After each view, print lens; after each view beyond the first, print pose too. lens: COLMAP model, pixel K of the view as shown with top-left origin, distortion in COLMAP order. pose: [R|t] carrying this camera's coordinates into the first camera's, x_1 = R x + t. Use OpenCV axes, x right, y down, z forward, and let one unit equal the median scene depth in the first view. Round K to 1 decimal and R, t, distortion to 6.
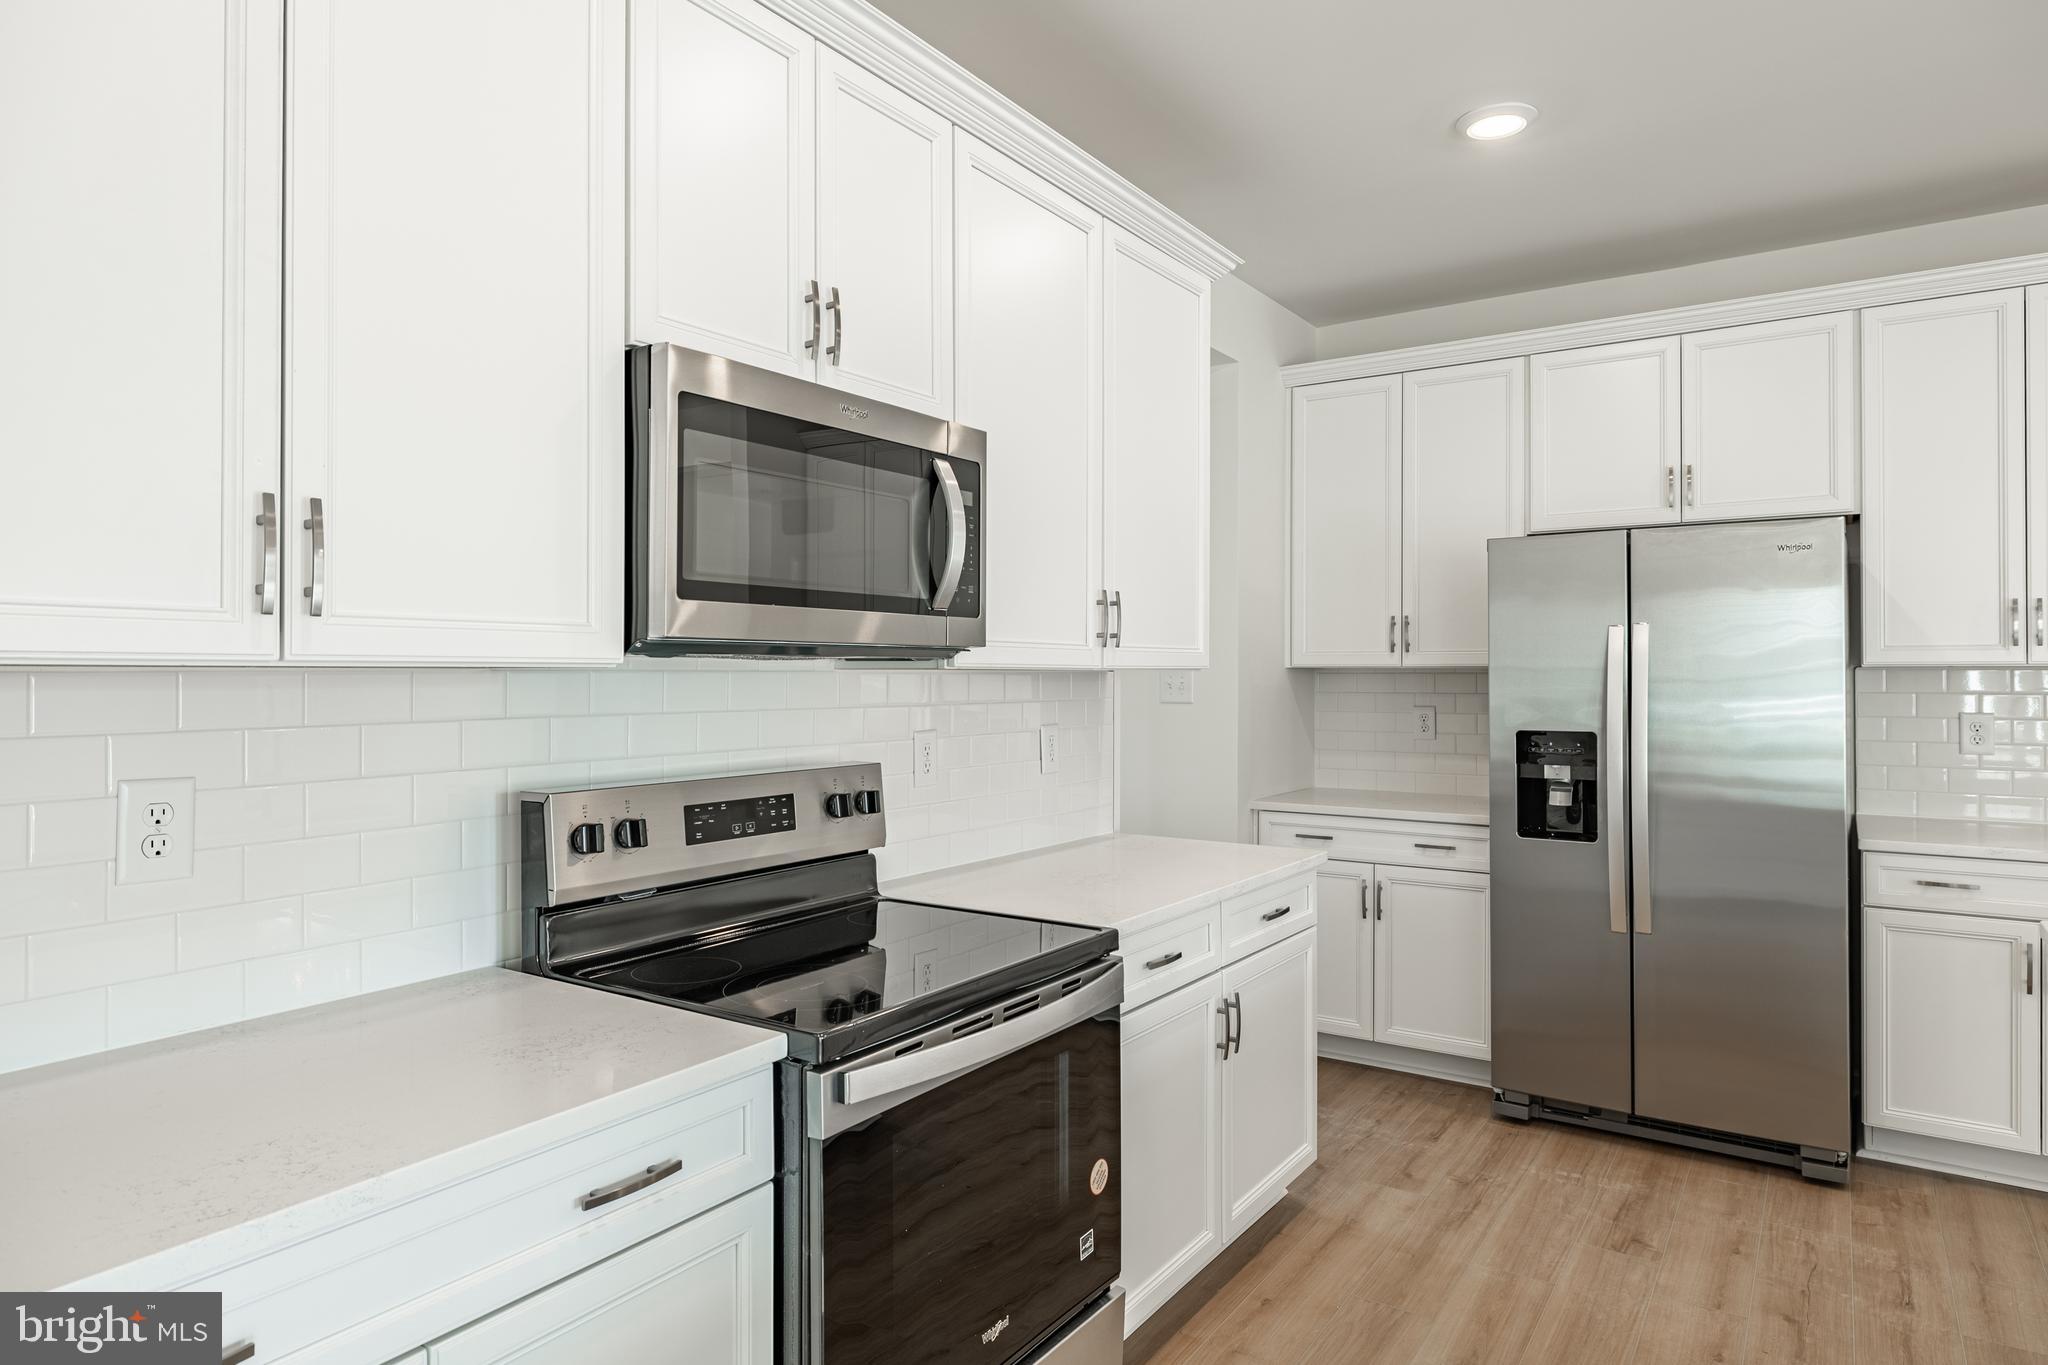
lens RADIAL K [[1191.3, 0, 1015.0], [0, 1191.3, 665.9], [0, 0, 1]] dist [-0.008597, 0.000275]
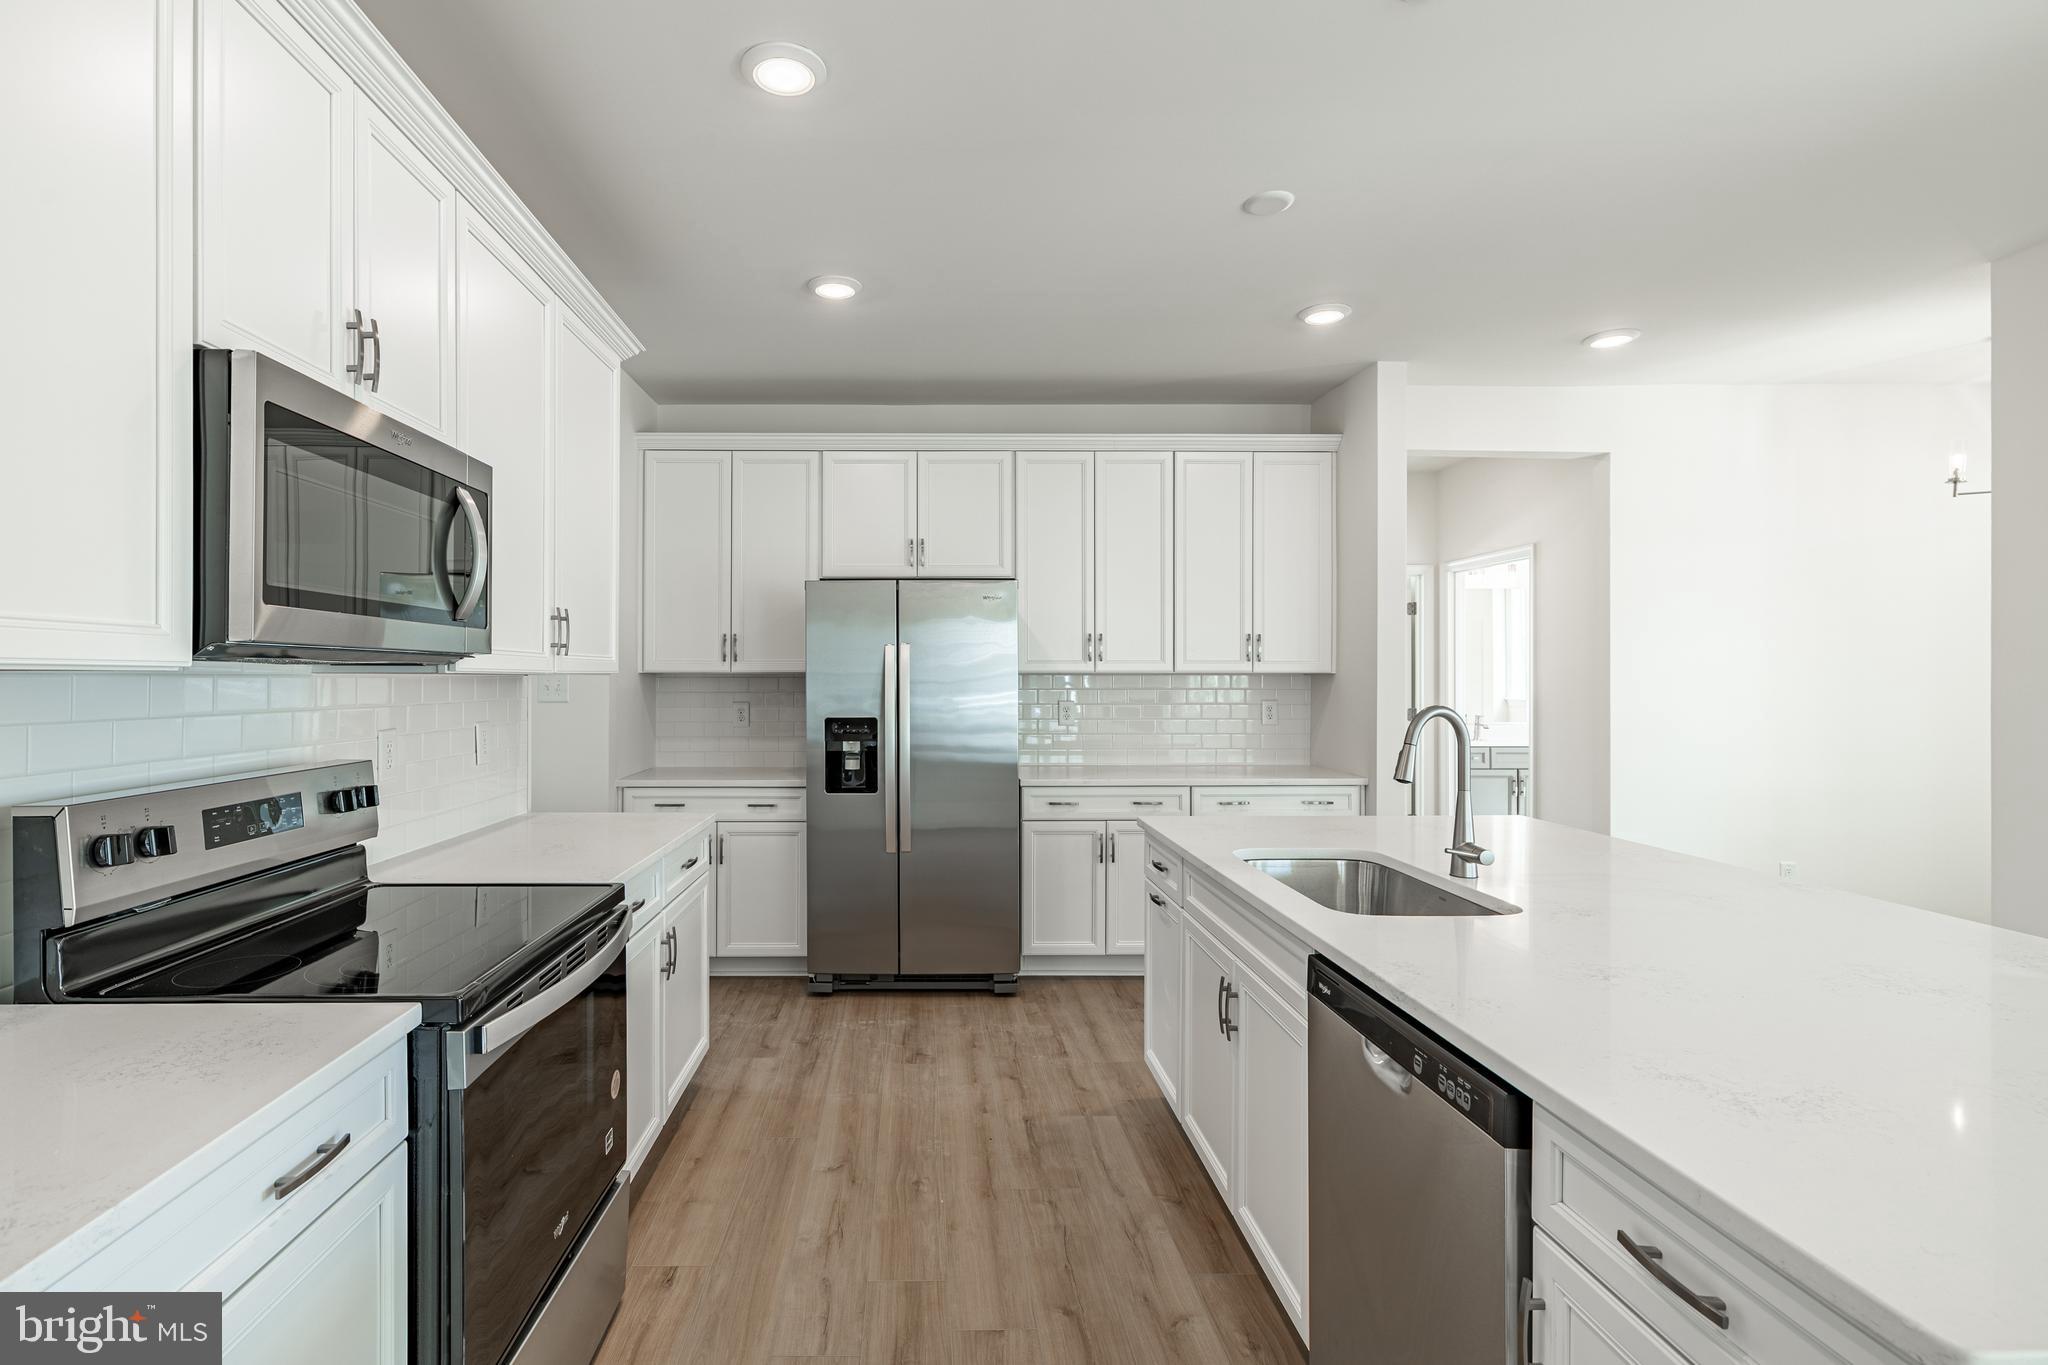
lens RADIAL K [[954.7, 0, 919.5], [0, 954.7, 676.1], [0, 0, 1]] dist [-0.015861, 0.000992]
pose [[0.822808, -0.000561, 0.568320, -0.170043], [-0.001383, 0.999995, 0.002989, 0.001613], [-0.568318, -0.003245, 0.822802, 0.007633]]
